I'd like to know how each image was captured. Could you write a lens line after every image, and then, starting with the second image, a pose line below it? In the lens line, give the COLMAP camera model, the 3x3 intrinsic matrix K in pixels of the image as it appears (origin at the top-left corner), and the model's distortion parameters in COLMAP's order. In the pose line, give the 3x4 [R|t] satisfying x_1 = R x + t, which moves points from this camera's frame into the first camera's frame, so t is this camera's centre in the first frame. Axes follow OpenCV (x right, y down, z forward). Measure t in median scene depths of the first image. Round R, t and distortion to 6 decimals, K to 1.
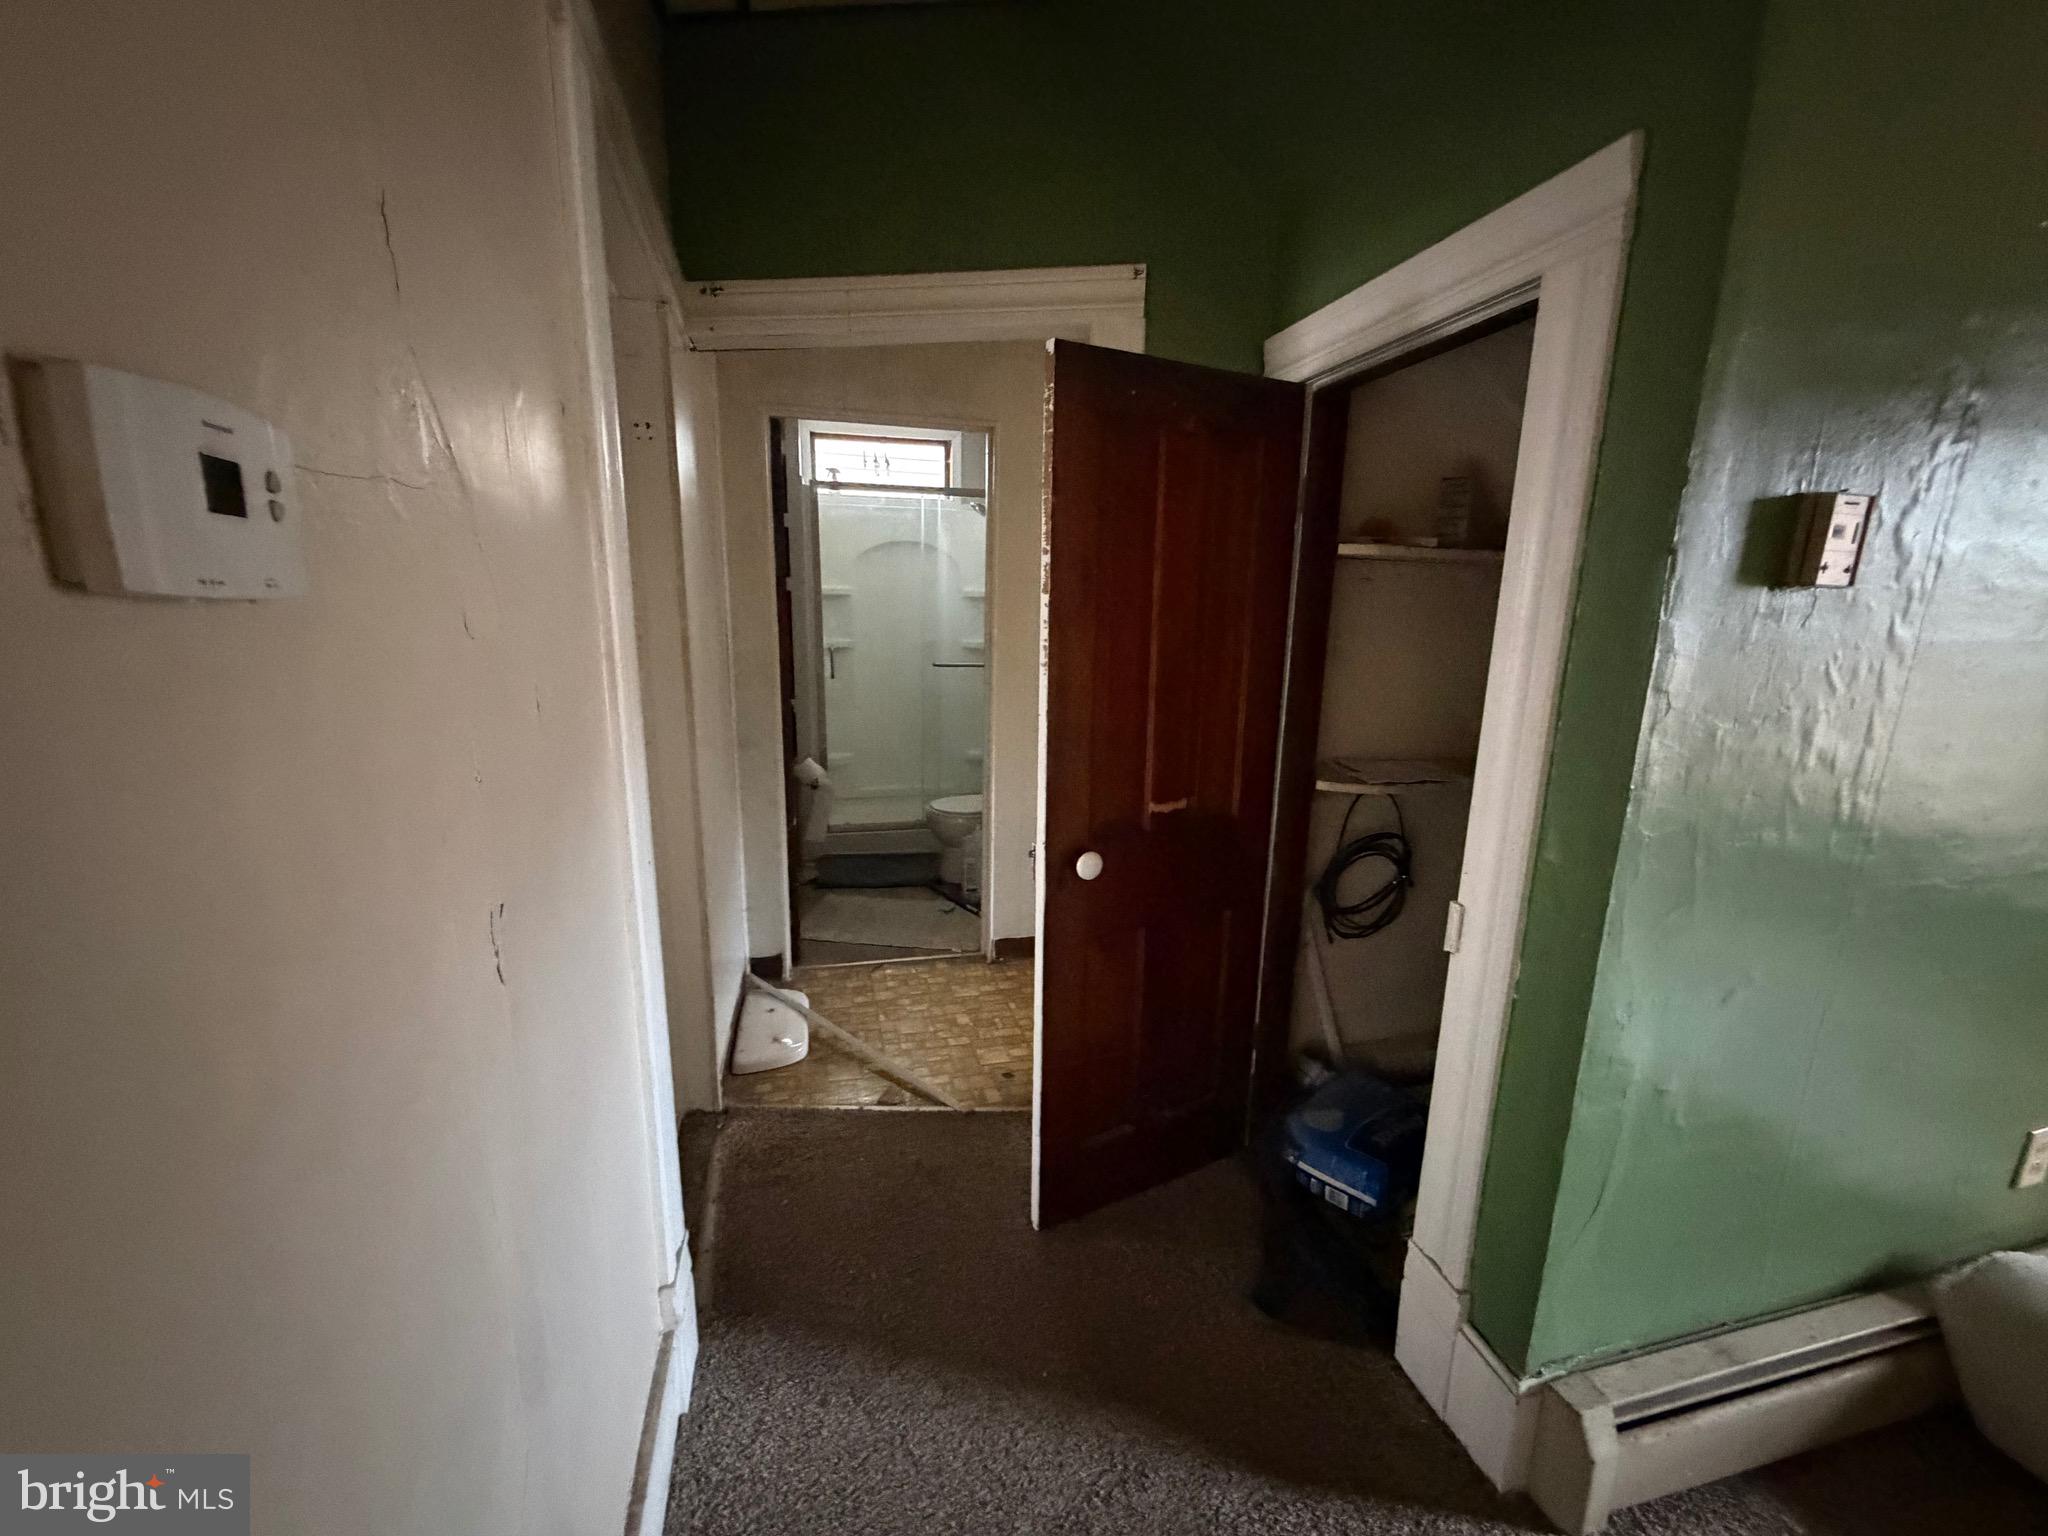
lens RADIAL K [[814.5, 0, 1013.0], [0, 814.5, 767.2], [0, 0, 1]] dist [-0.000680, -0.000424]
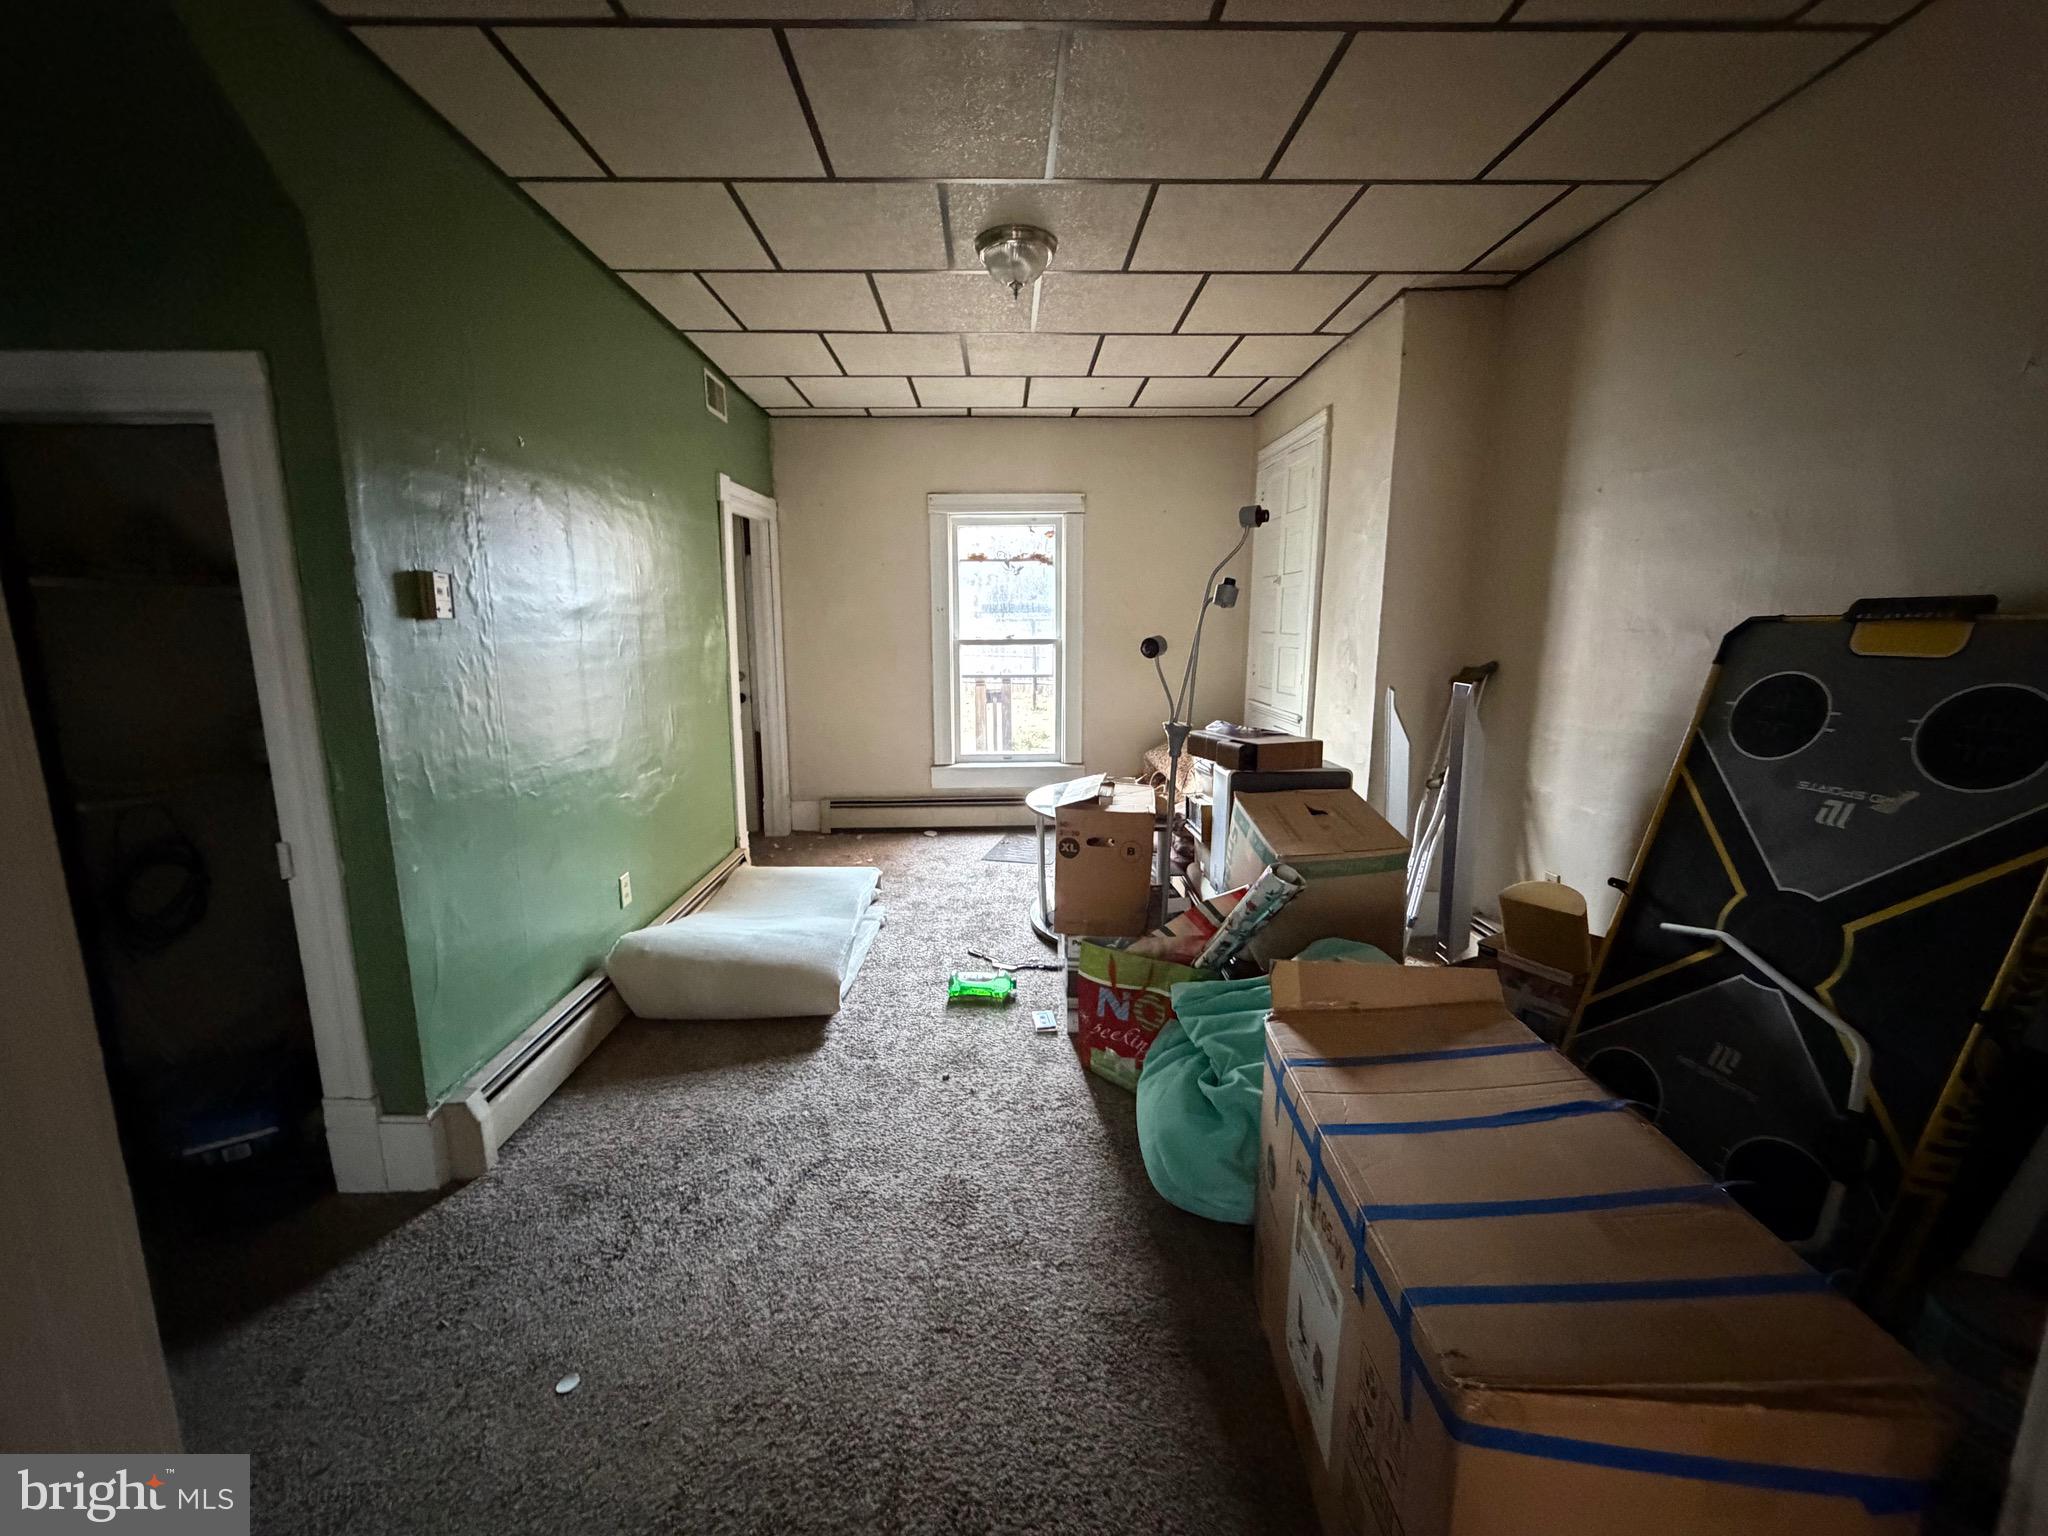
lens RADIAL K [[814.5, 0, 1020.7], [0, 814.5, 767.5], [0, 0, 1]] dist [-0.000680, -0.000424]
pose [[0.217452, -0.184314, 0.958511, -0.592735], [0.205916, 0.968571, 0.139533, 0.127446], [-0.954103, 0.167031, 0.248571, -0.696528]]
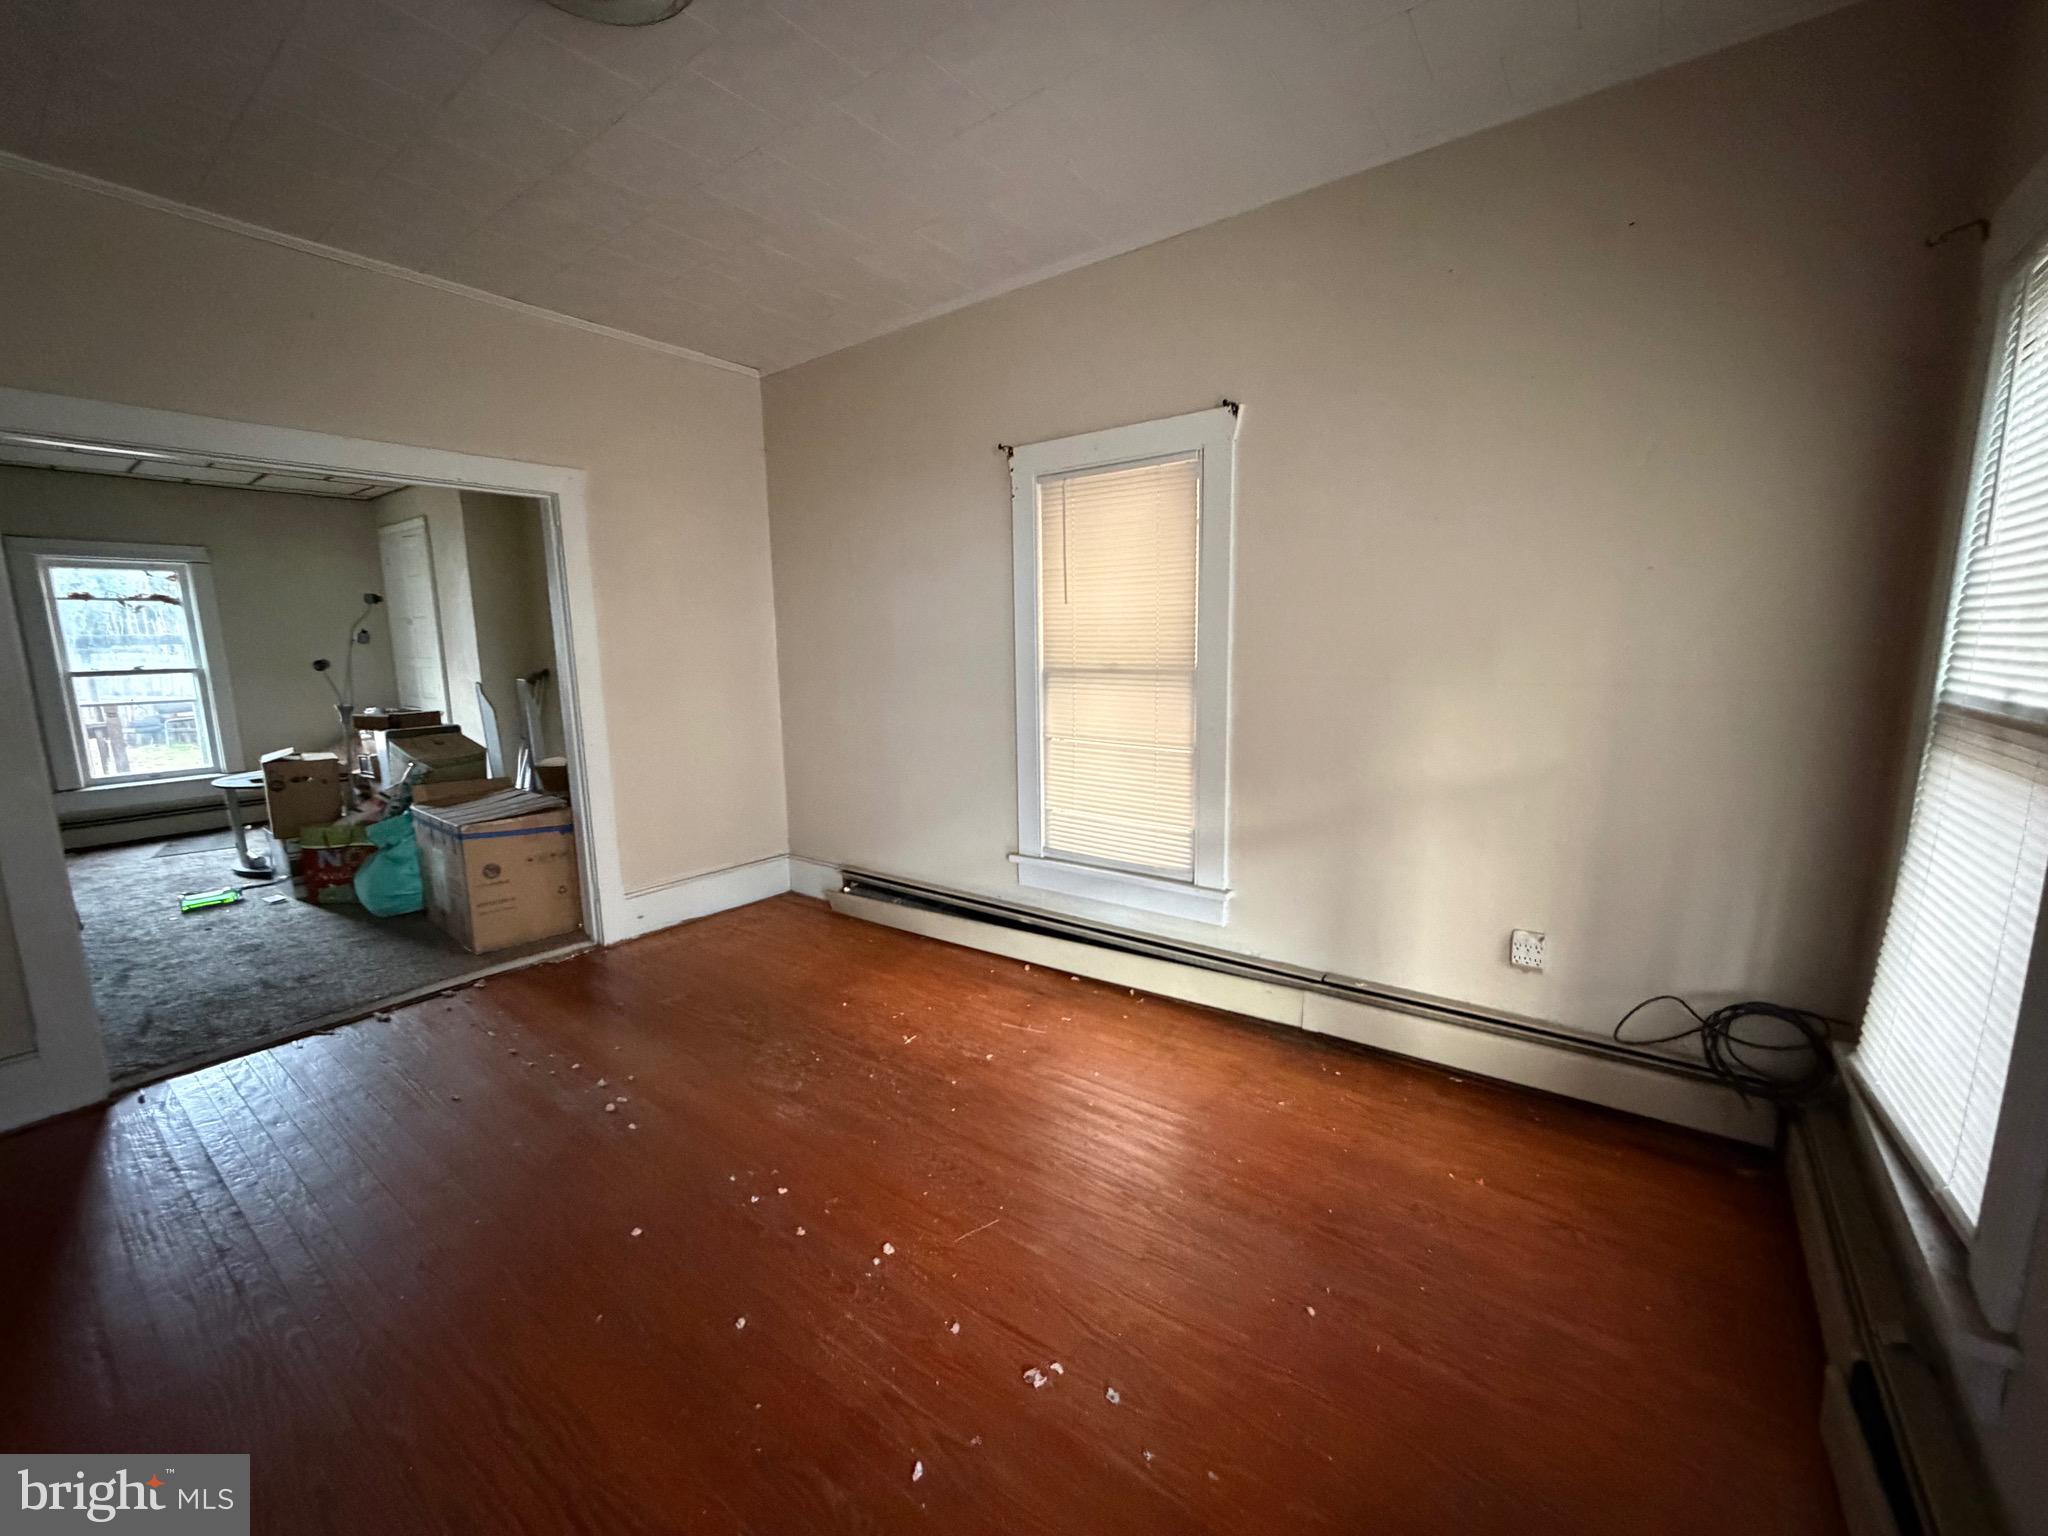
lens RADIAL K [[814.5, 0, 1014.9], [0, 814.5, 771.5], [0, 0, 1]] dist [-0.000680, -0.000424]
pose [[-0.625985, -0.127549, 0.769334, -3.296182], [0.167926, 0.941342, 0.292703, 0.088770], [-0.761540, 0.312419, -0.567847, -0.713153]]
